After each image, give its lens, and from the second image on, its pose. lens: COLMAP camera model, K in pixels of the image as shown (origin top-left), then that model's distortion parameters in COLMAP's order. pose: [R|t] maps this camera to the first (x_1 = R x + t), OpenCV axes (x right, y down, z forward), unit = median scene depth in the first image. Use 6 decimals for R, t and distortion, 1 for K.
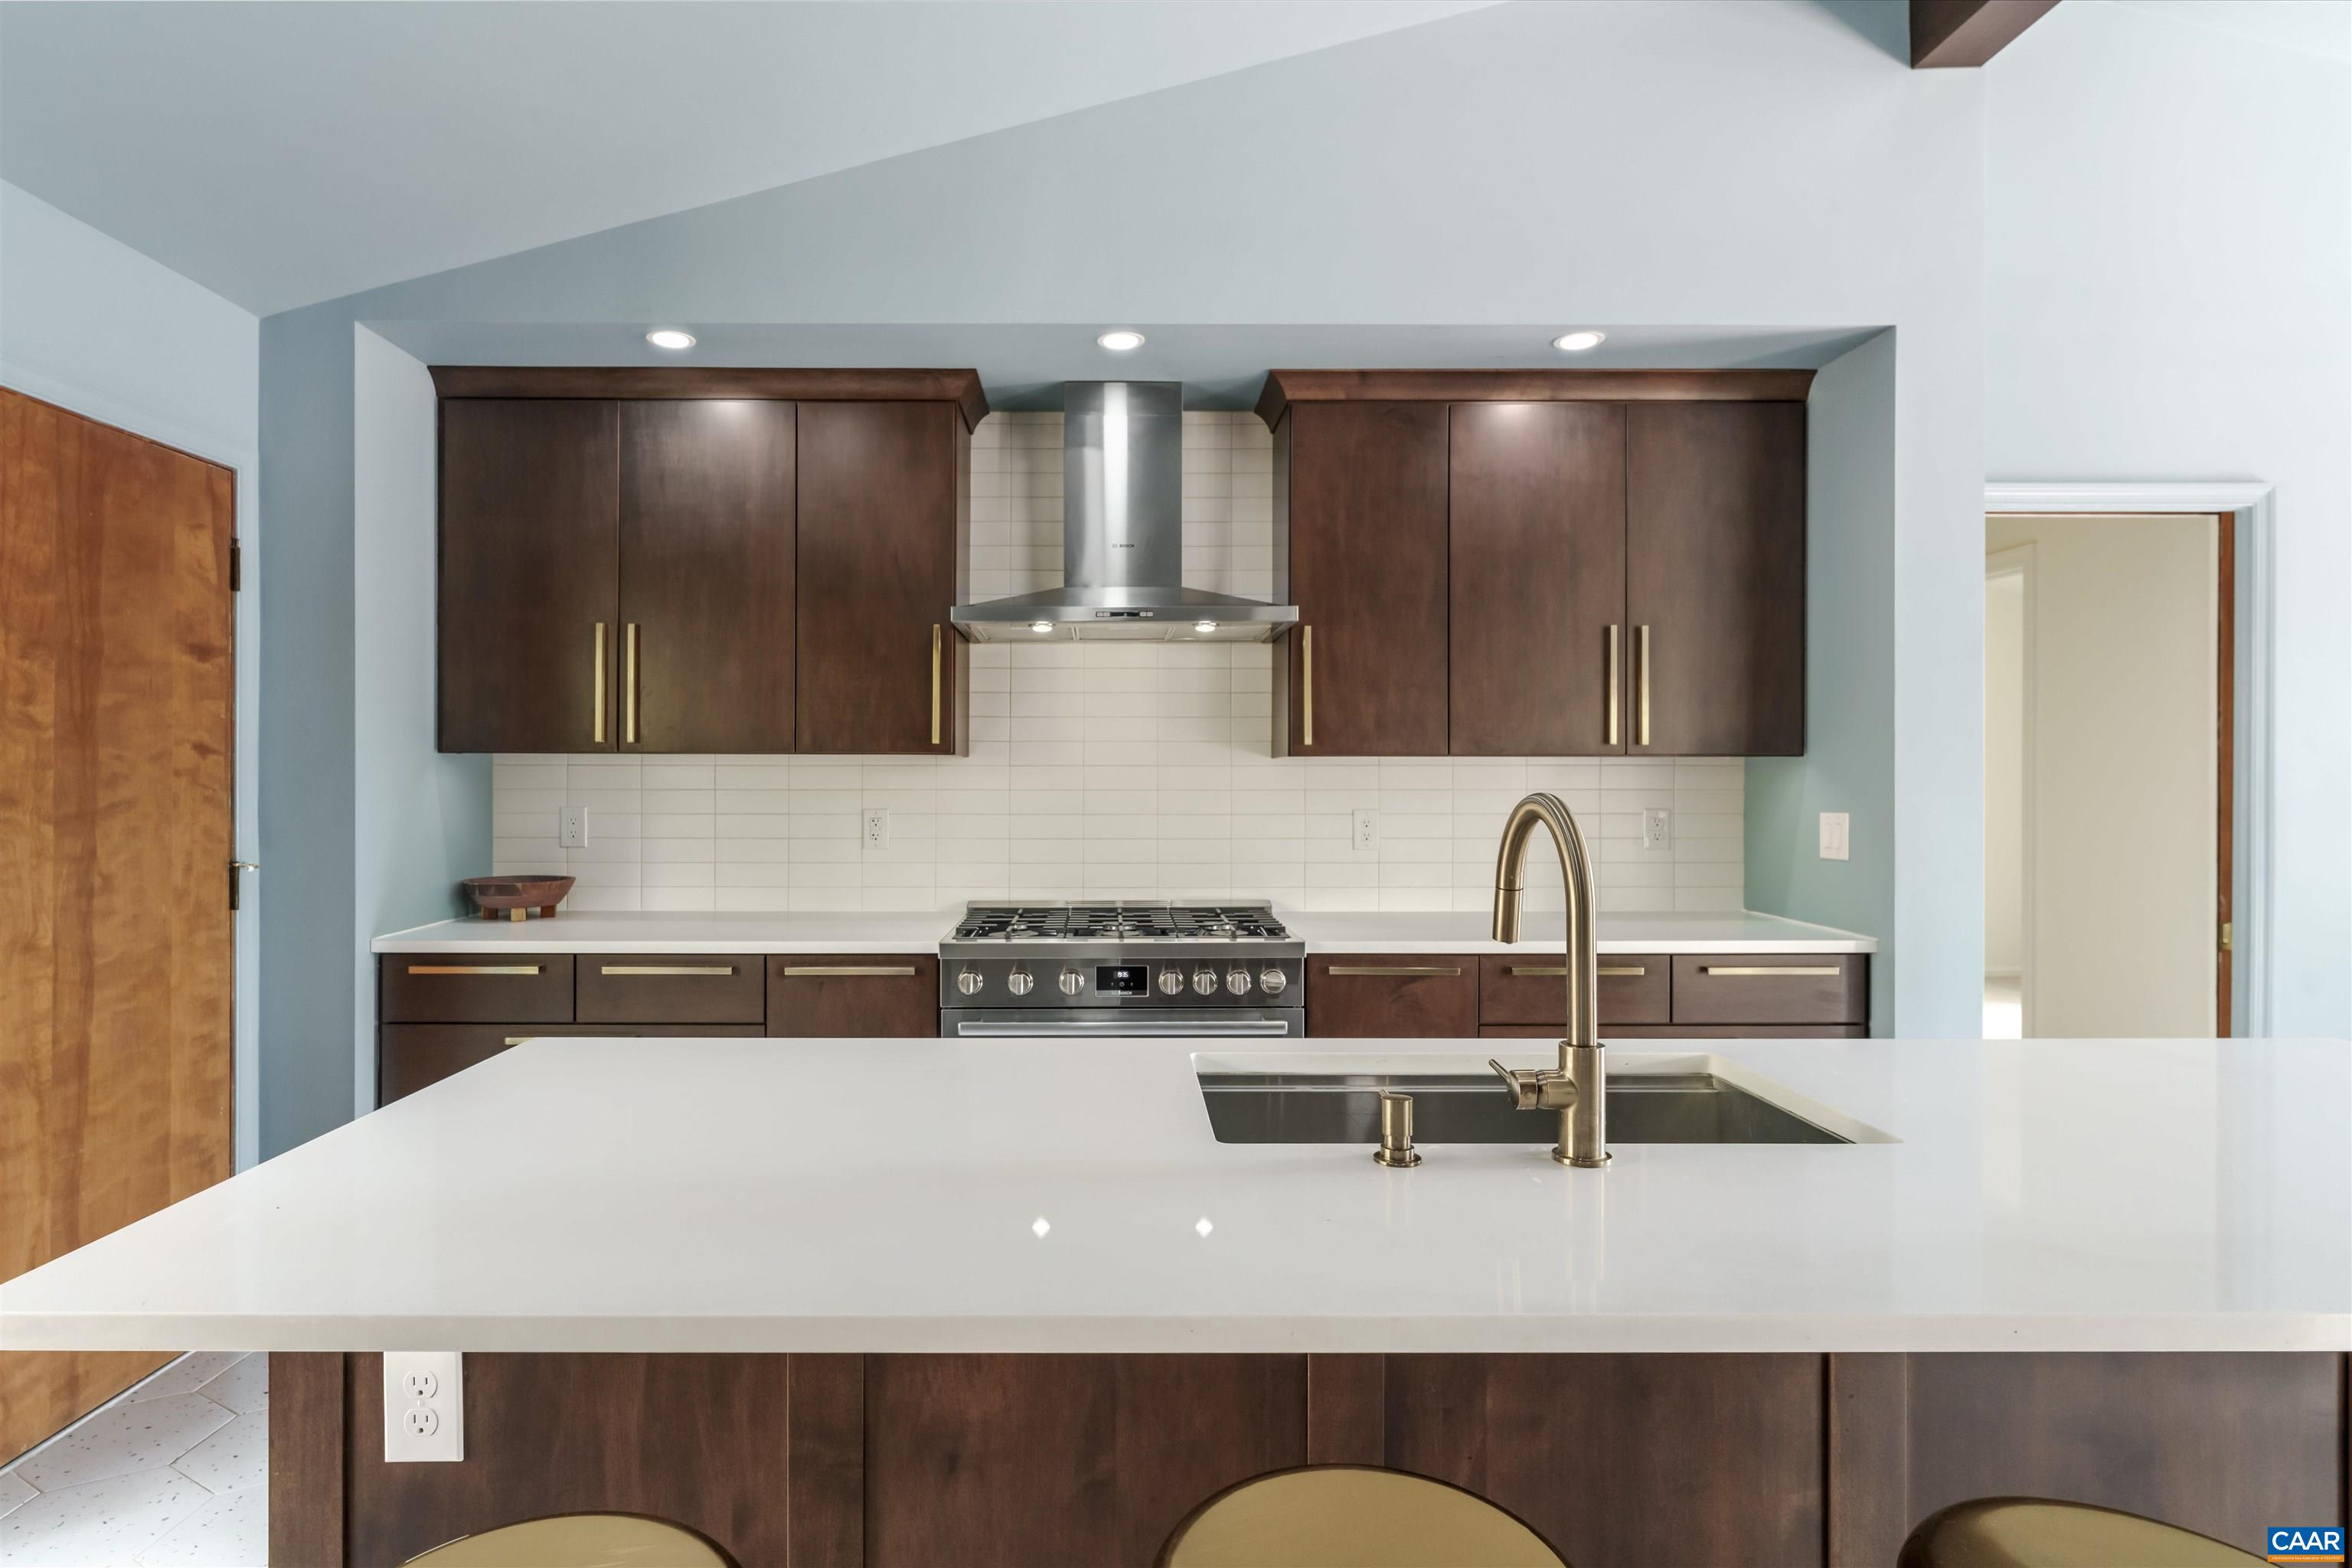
lens RADIAL K [[1239.9, 0, 1172.3], [0, 1239.9, 777.8], [0, 0, 1]] dist [0.004561, 0.002928]
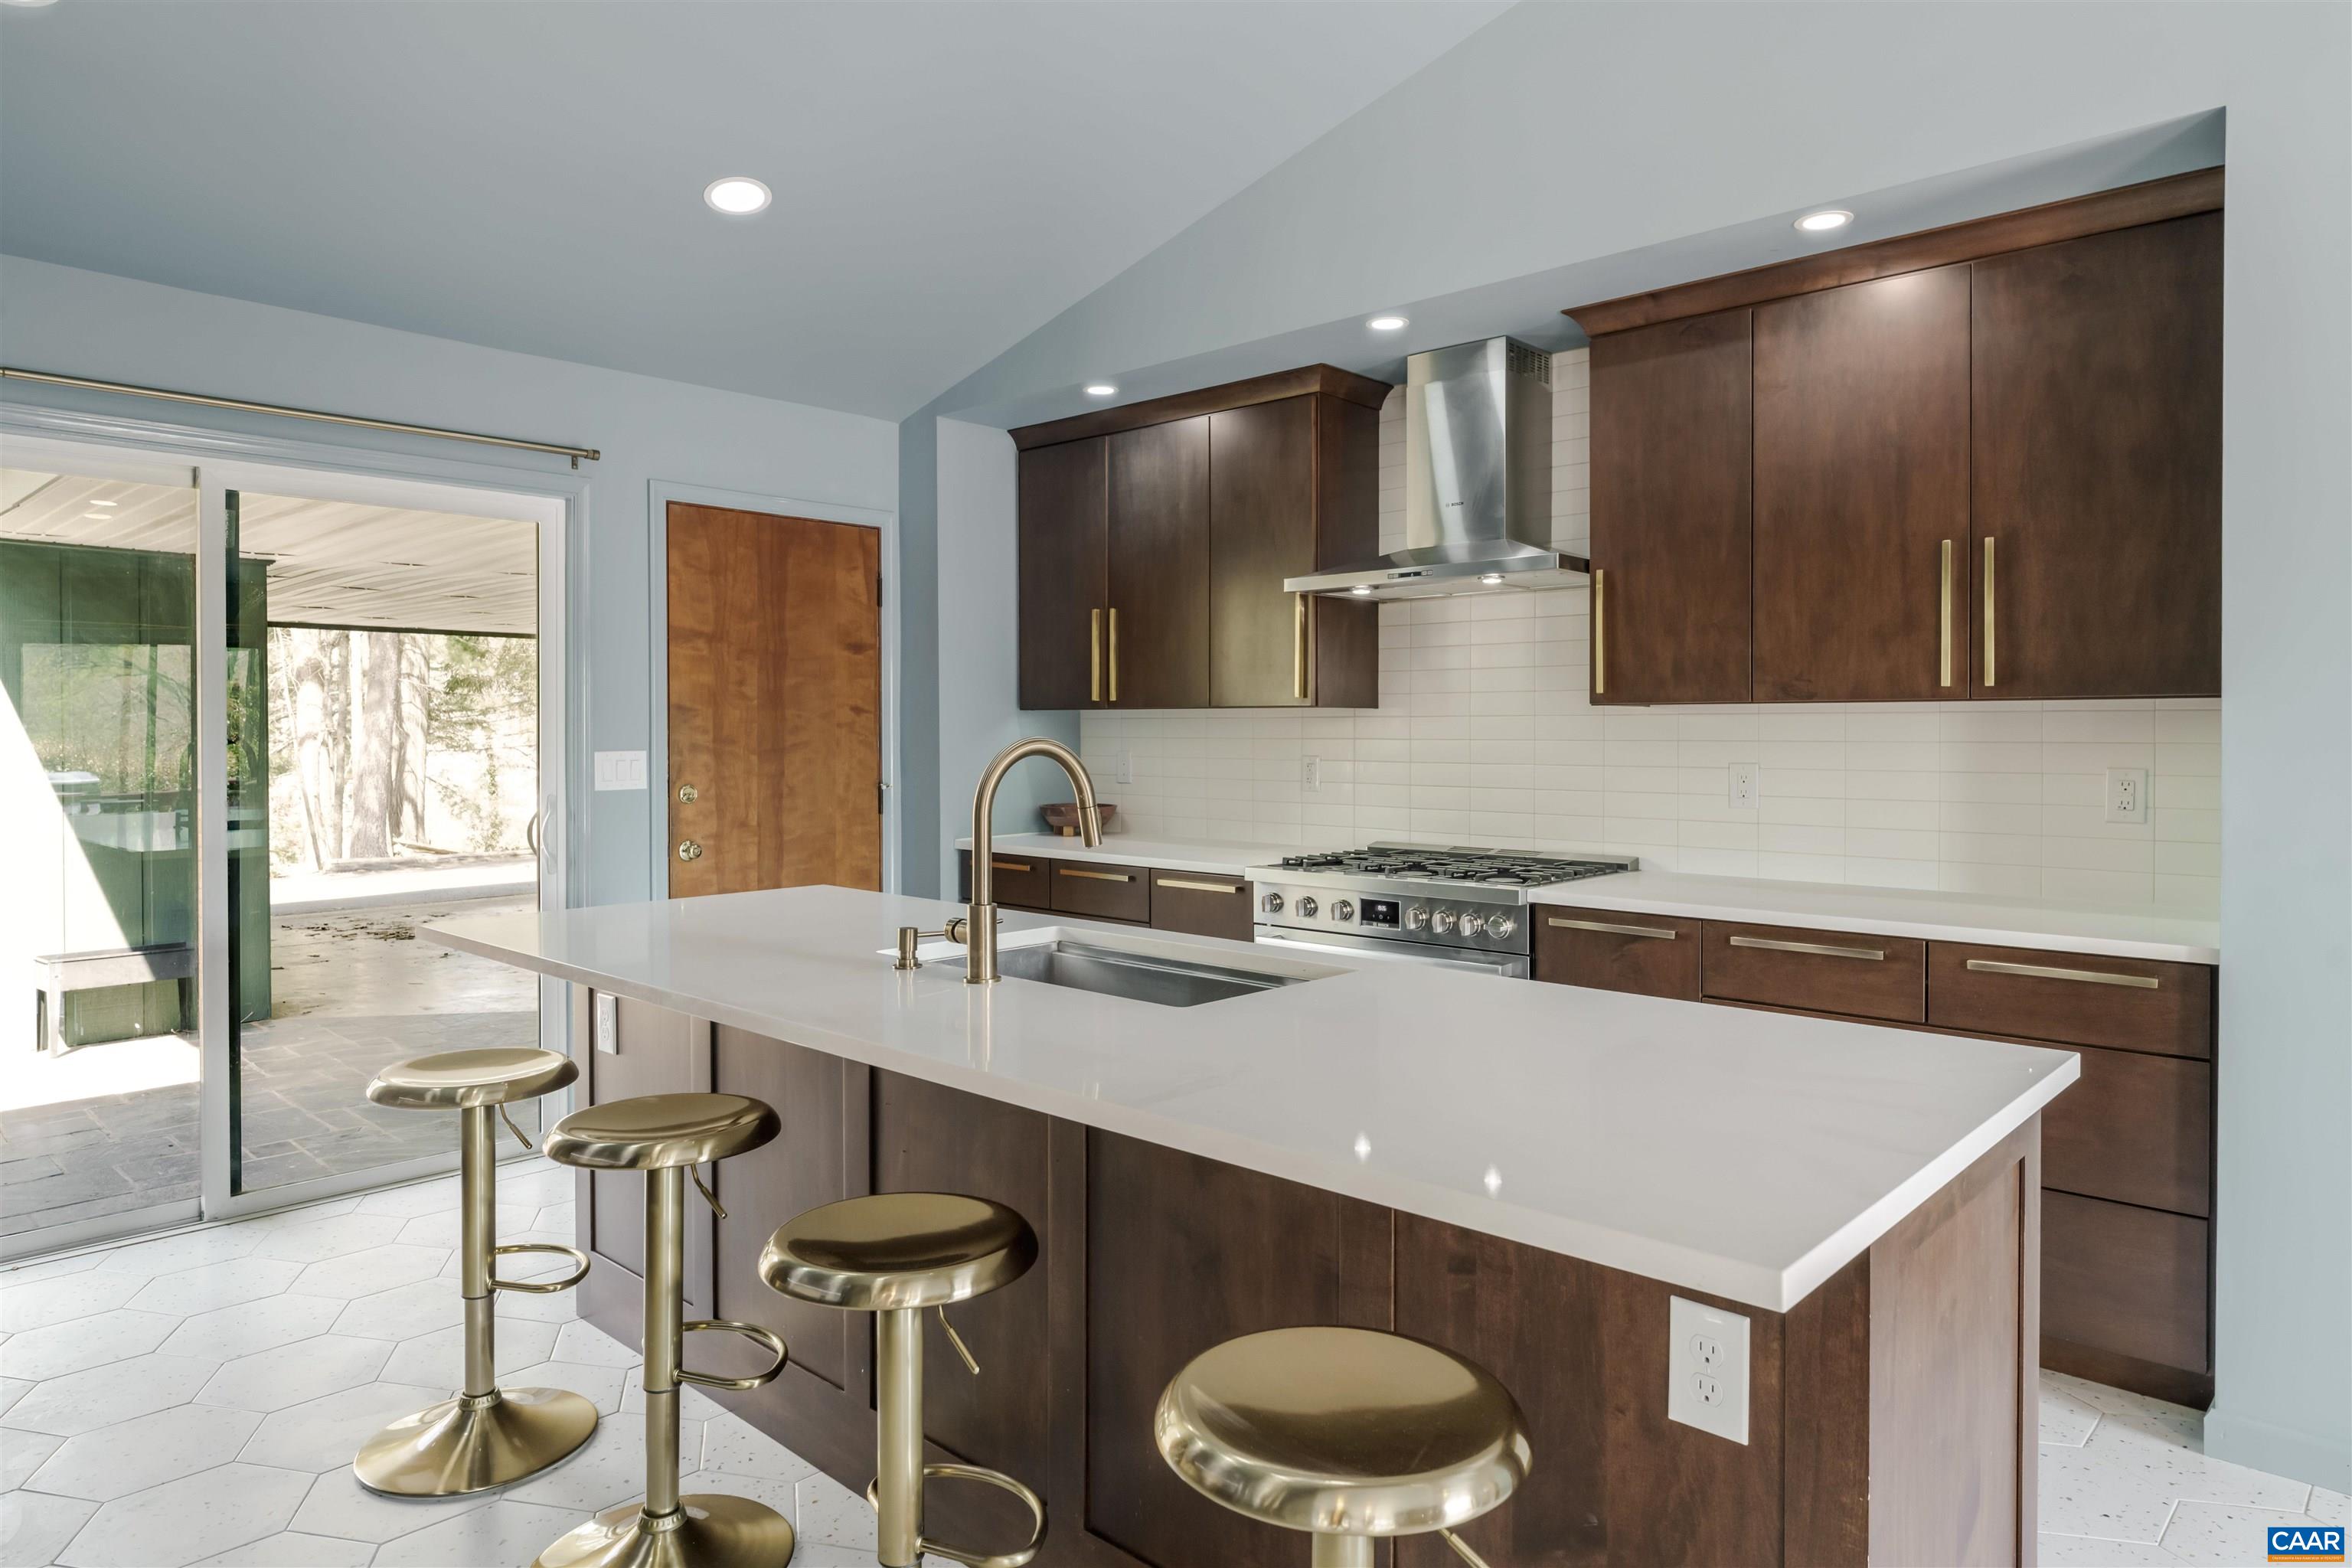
lens RADIAL K [[1419.9, 0, 1215.8], [0, 1419.9, 749.8], [0, 0, 1]] dist [-0.003909, 0.000025]
pose [[0.738356, 0.009905, -0.674338, 0.765199], [0.001356, 0.999868, 0.016170, -0.001051], [0.674409, -0.012854, 0.738246, -0.019010]]
